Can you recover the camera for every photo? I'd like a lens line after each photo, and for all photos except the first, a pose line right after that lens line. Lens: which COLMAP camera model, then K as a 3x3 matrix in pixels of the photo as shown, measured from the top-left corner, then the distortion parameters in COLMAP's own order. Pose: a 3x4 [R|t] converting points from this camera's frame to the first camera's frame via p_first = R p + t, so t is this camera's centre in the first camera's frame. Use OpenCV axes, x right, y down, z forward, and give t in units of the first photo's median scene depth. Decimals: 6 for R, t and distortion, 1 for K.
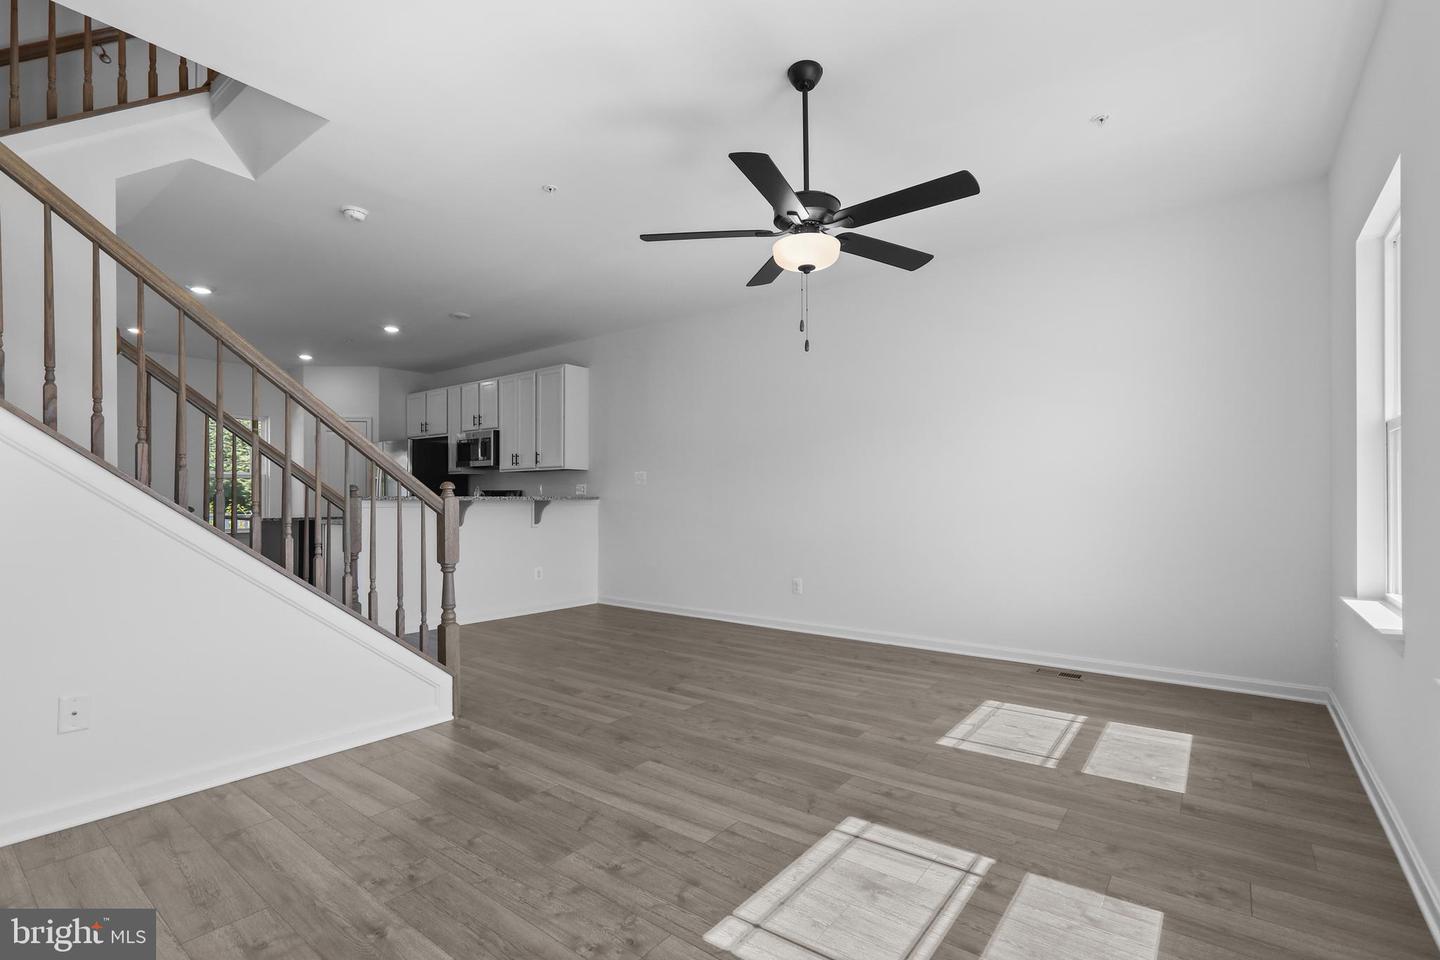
lens RADIAL K [[666.1, 0, 723.1], [0, 666.1, 490.6], [0, 0, 1]] dist [-0.003273, -0.000272]
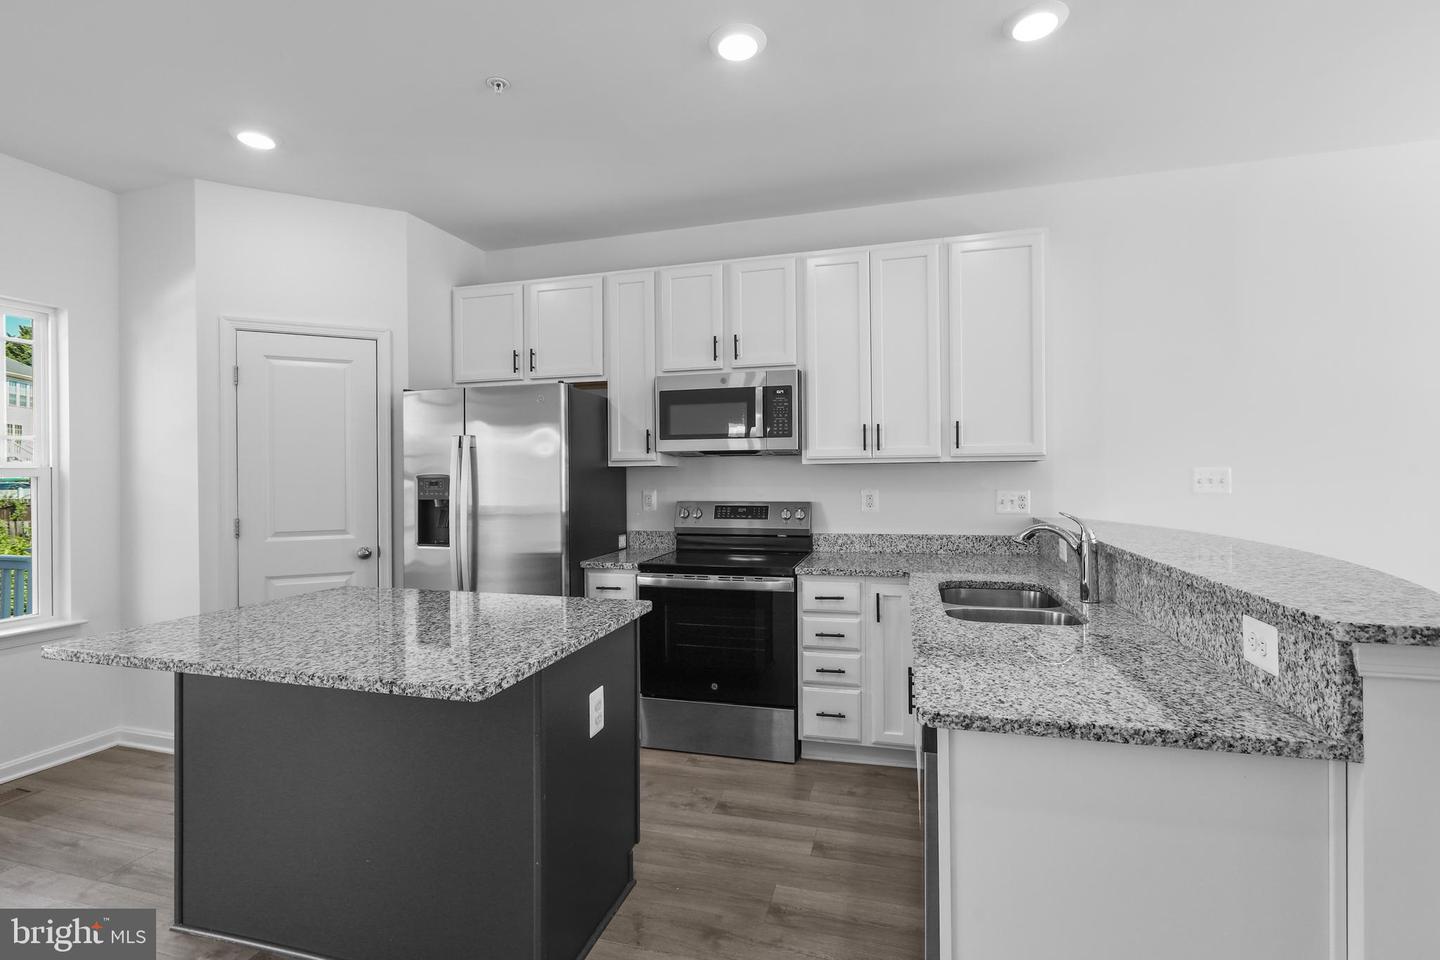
lens RADIAL K [[666.1, 0, 720.8], [0, 666.1, 473.5], [0, 0, 1]] dist [-0.003273, -0.000272]
pose [[0.925594, -0.010739, 0.378365, -0.538561], [0.004544, 0.999841, 0.017264, -0.028553], [-0.378490, -0.014260, 0.925496, 0.582120]]
